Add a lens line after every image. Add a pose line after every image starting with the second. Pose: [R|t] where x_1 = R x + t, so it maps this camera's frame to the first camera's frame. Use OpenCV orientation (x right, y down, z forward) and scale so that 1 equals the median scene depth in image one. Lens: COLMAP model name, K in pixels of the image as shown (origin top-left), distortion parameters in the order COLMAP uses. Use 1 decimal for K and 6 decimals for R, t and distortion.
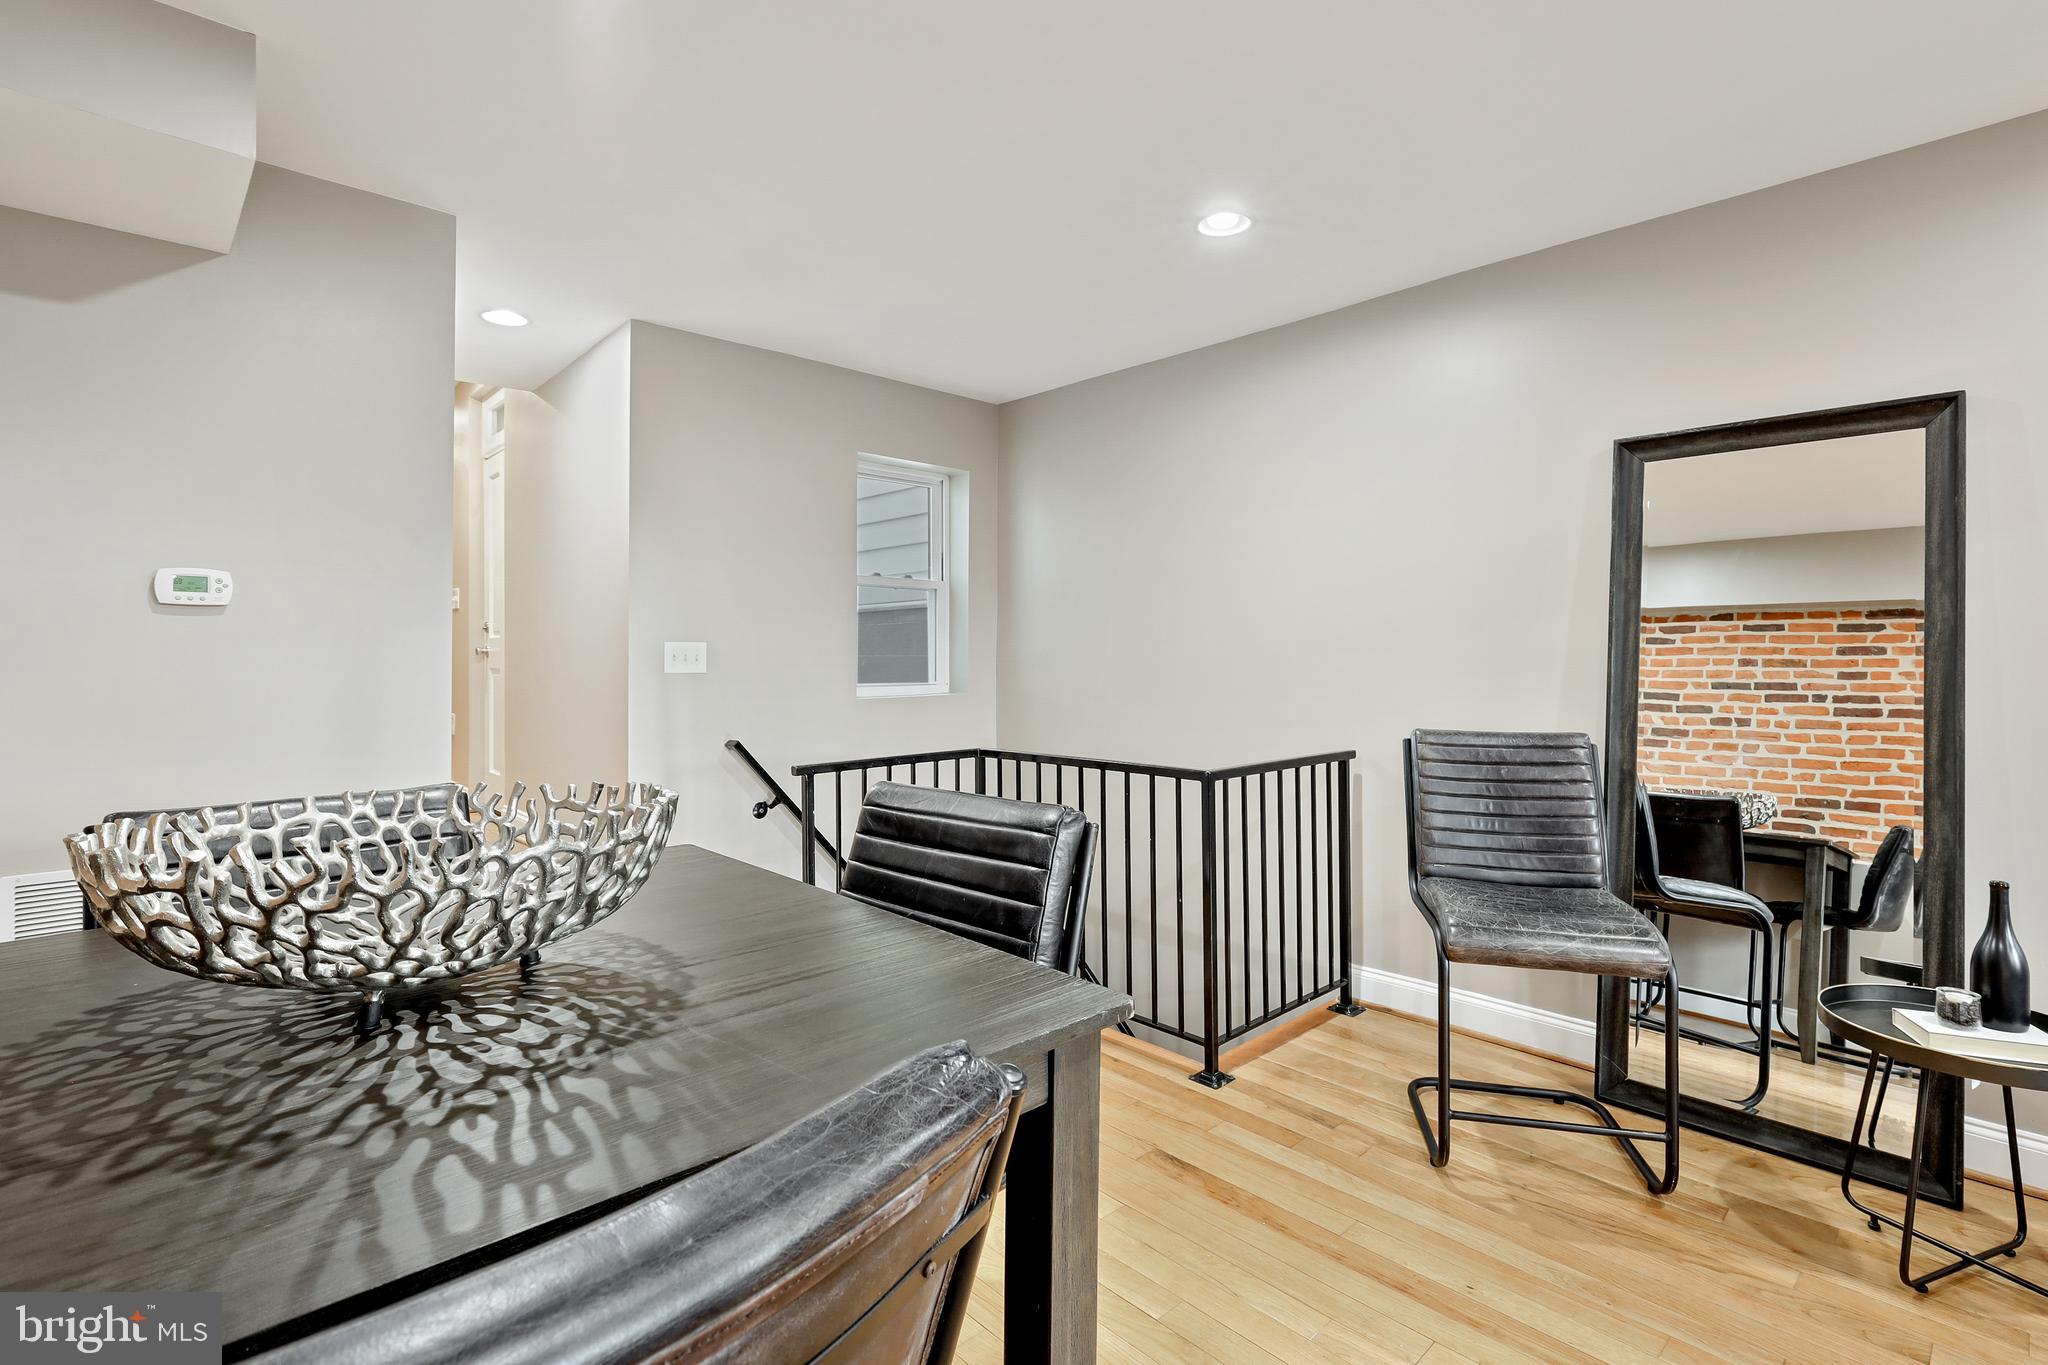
lens RADIAL K [[933.8, 0, 1000.2], [0, 933.8, 658.0], [0, 0, 1]] dist [-0.000247, -0.000062]
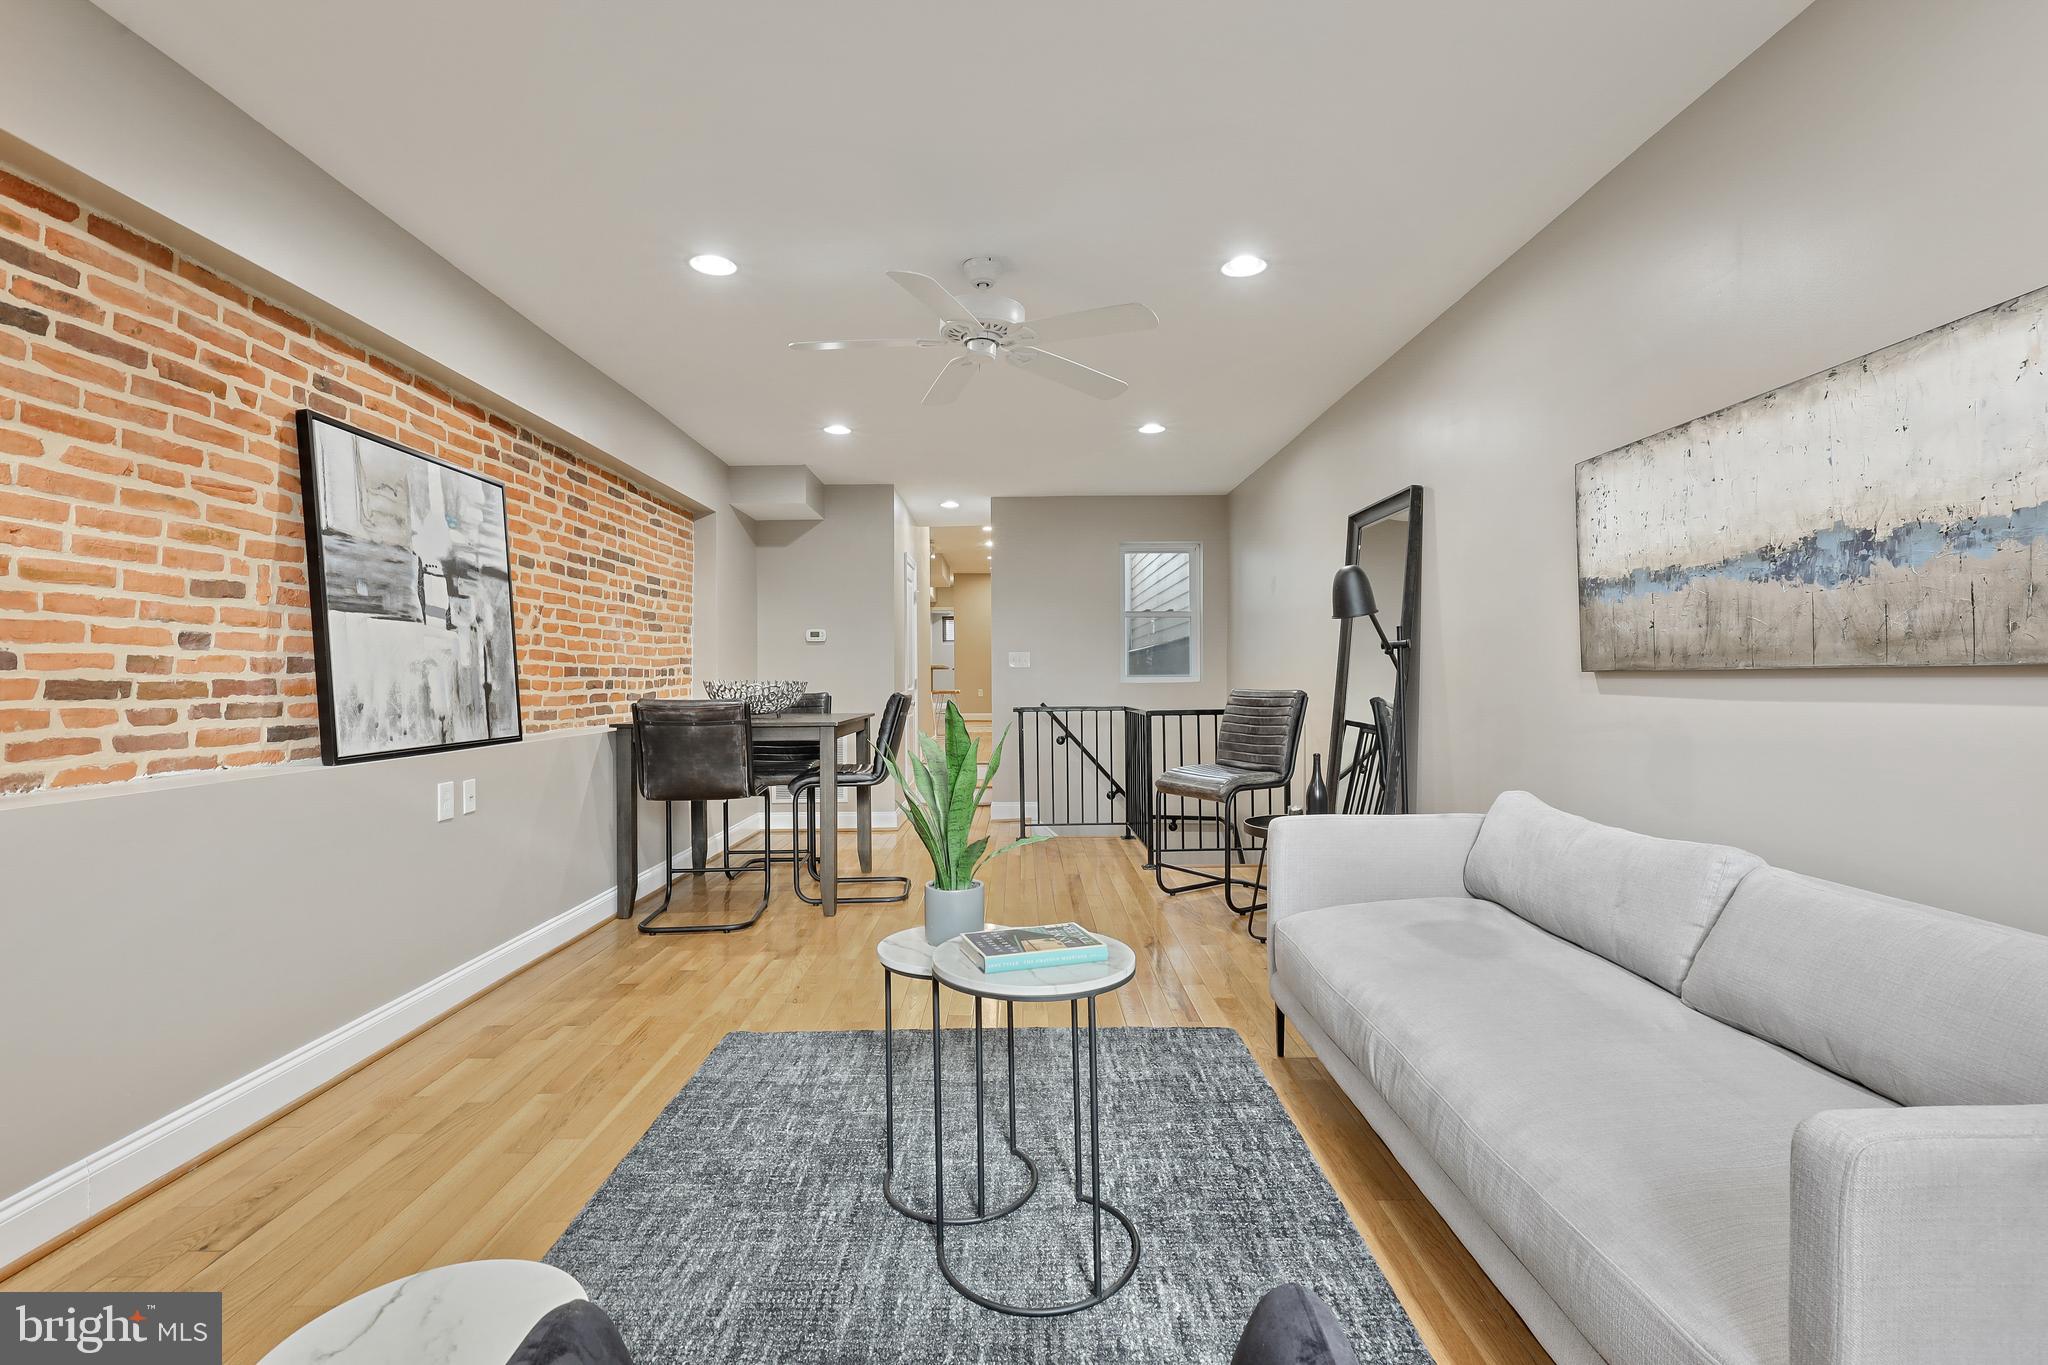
lens RADIAL K [[904.4, 0, 1034.6], [0, 904.4, 677.4], [0, 0, 1]] dist [-0.000859, -0.000144]
pose [[0.749203, -0.005725, -0.662315, 1.304574], [0.004594, 0.999984, -0.003447, 0.058761], [0.662324, -0.000460, 0.749217, -0.577584]]
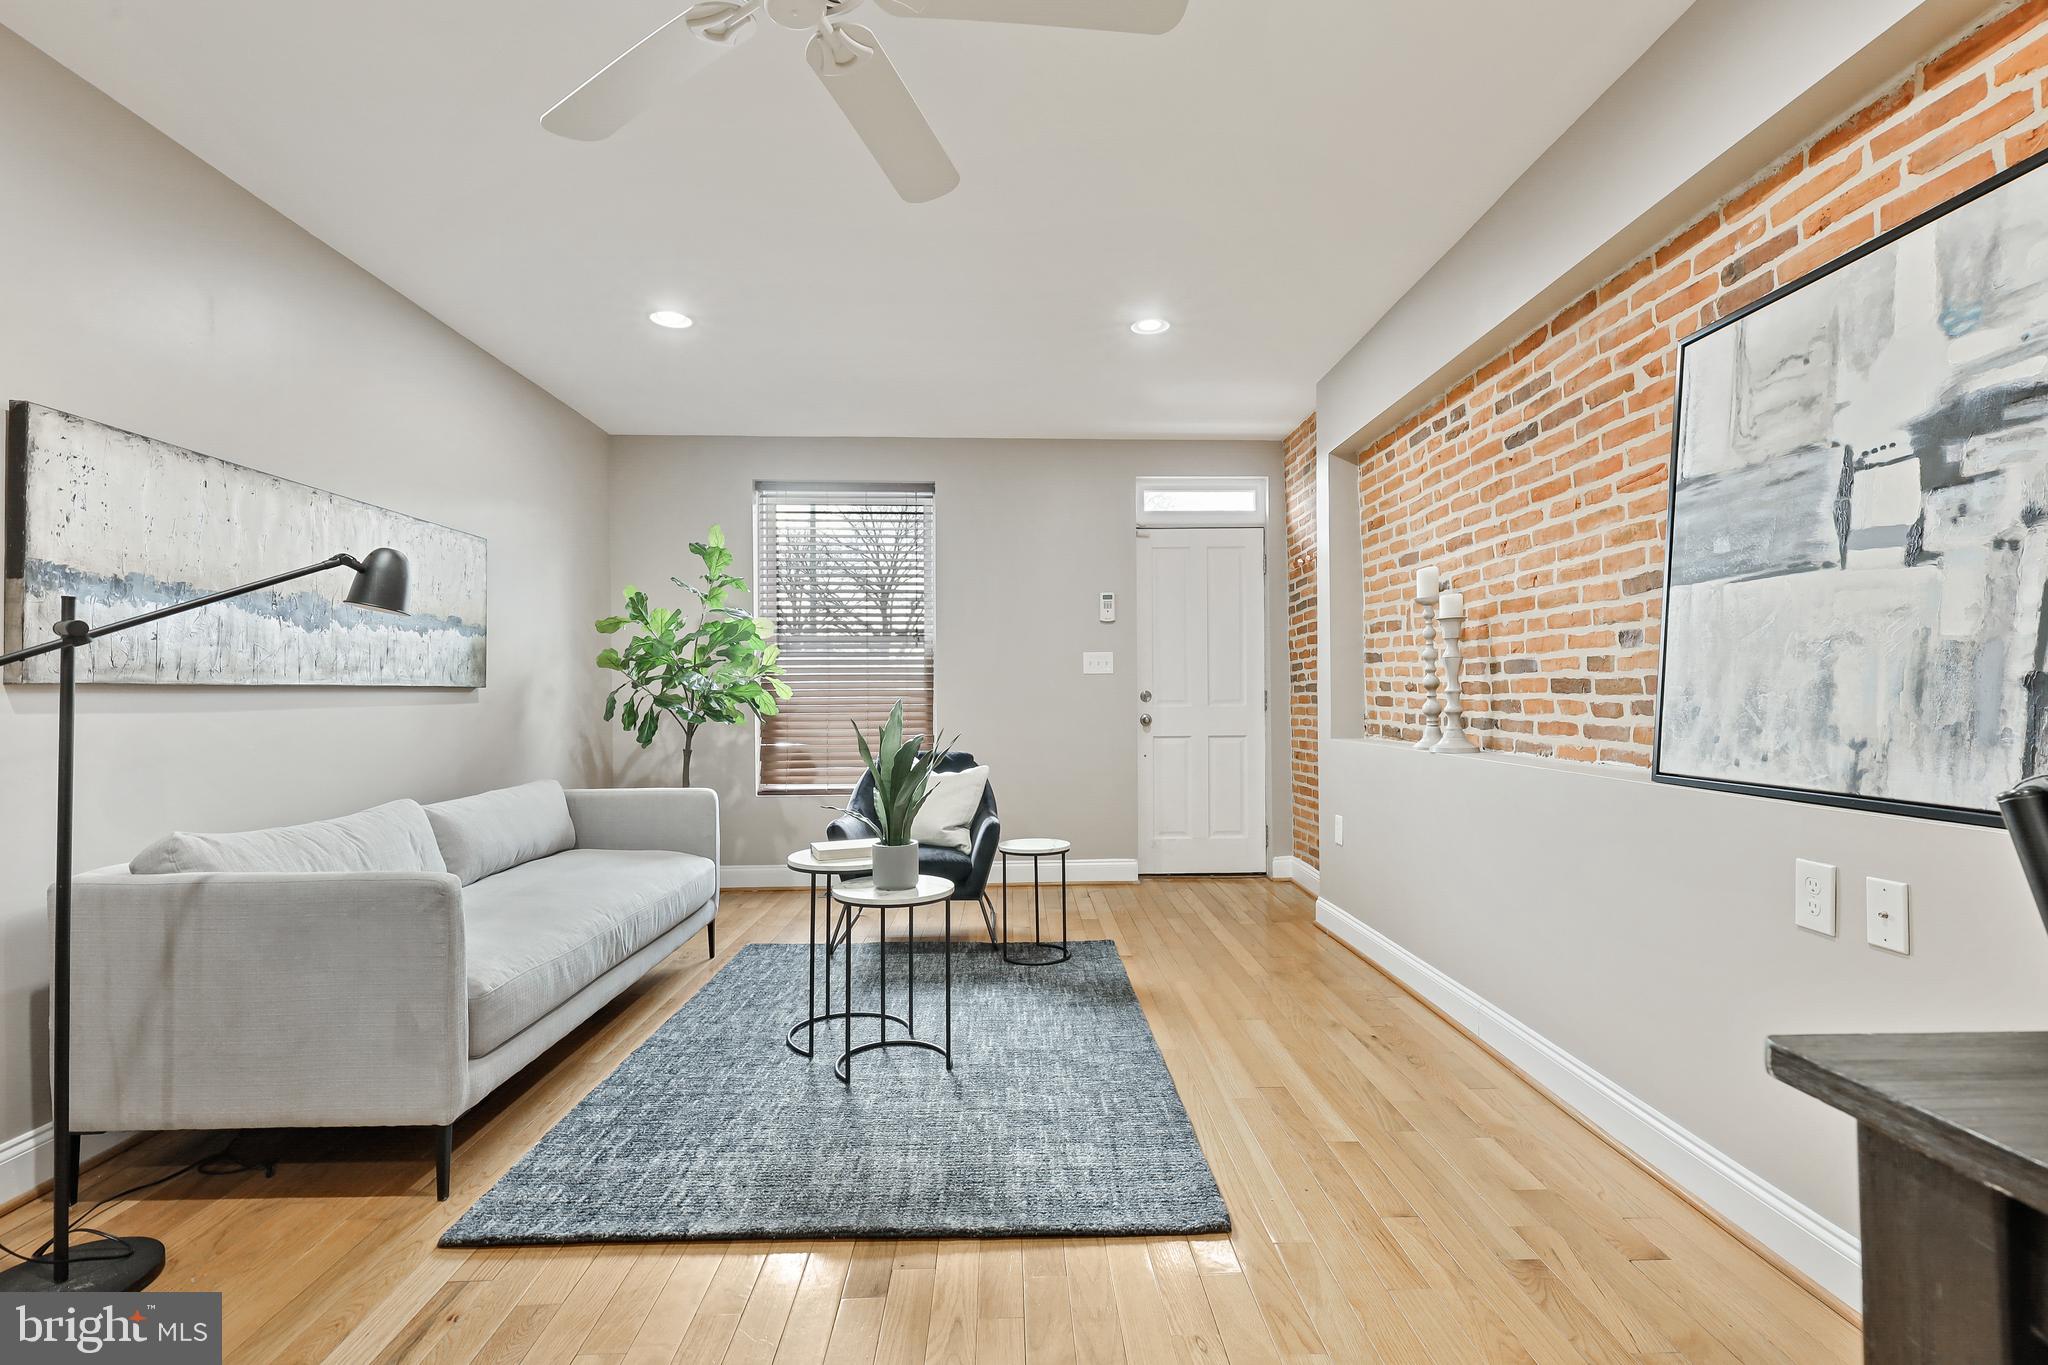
lens RADIAL K [[931.2, 0, 1043.0], [0, 931.2, 695.3], [0, 0, 1]] dist [0.000611, 0.000384]
pose [[-0.763508, 0.002411, 0.645794, 0.044208], [0.007646, 0.999957, 0.005305, 0.063350], [-0.645754, 0.008988, -0.763493, 0.552091]]
